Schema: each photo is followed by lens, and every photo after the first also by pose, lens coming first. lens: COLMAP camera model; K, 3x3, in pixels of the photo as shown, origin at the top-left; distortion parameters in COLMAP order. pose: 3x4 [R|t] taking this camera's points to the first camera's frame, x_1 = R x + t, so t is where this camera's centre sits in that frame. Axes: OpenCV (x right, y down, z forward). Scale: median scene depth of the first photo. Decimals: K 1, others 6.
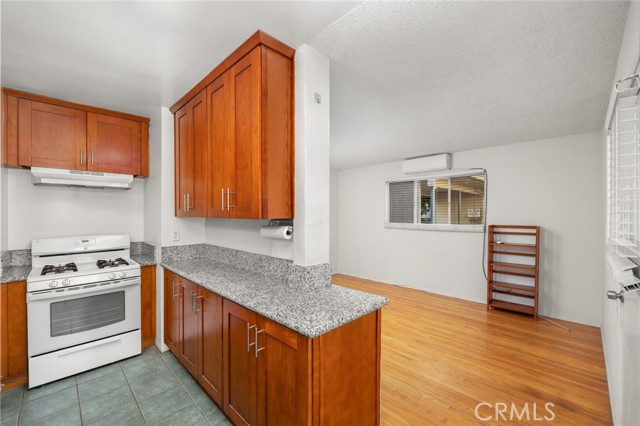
lens RADIAL K [[269.3, 0, 320.8], [0, 269.3, 213.9], [0, 0, 1]] dist [-0.004288, 0.000577]
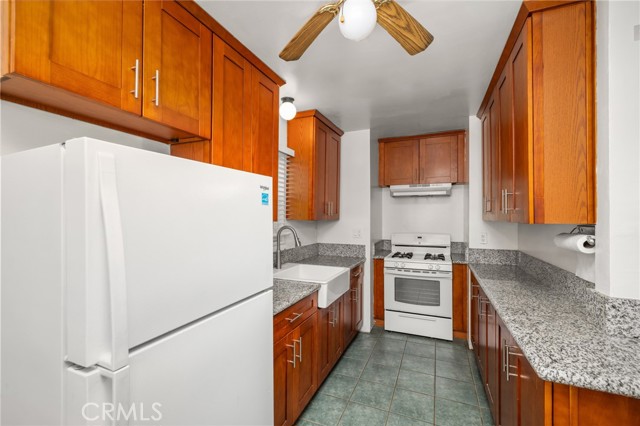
lens RADIAL K [[269.3, 0, 319.8], [0, 269.3, 214.0], [0, 0, 1]] dist [-0.004288, 0.000577]
pose [[0.376412, -0.005634, -0.926435, 0.180699], [-0.007496, 0.999930, -0.009126, 0.001622], [0.926422, 0.010380, 0.376343, 0.051883]]
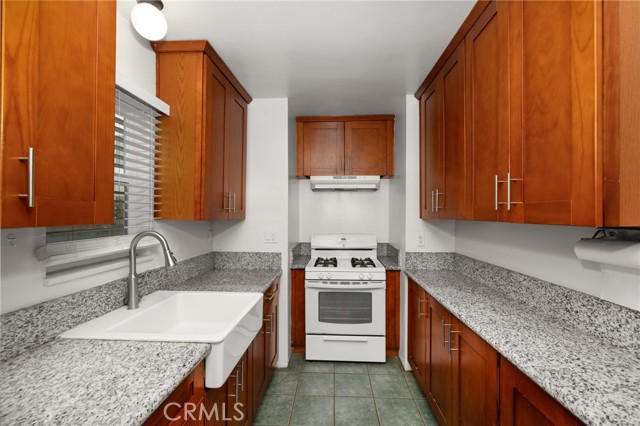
lens RADIAL K [[269.3, 0, 320.8], [0, 269.3, 213.2], [0, 0, 1]] dist [-0.004288, 0.000577]
pose [[0.672013, -0.000047, -0.740540, -0.124805], [-0.006891, 0.999956, -0.006316, 0.001259], [0.740508, 0.009347, 0.671983, 0.195875]]
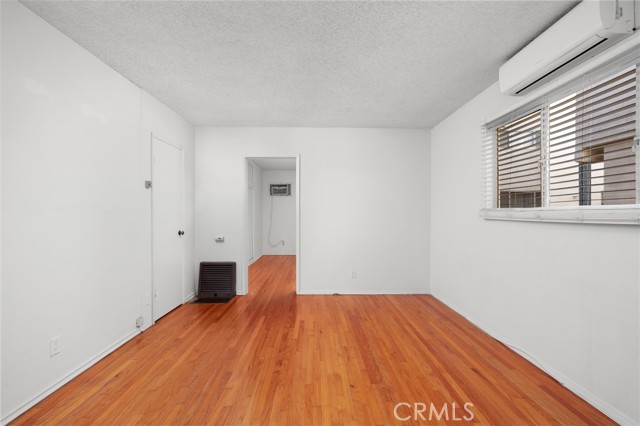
lens RADIAL K [[269.3, 0, 319.9], [0, 269.3, 213.7], [0, 0, 1]] dist [-0.004288, 0.000577]
pose [[0.722485, -0.004477, -0.691372, 0.761471], [0.004258, 0.999989, -0.002026, 0.086256], [0.691373, -0.001480, 0.722496, 0.908843]]
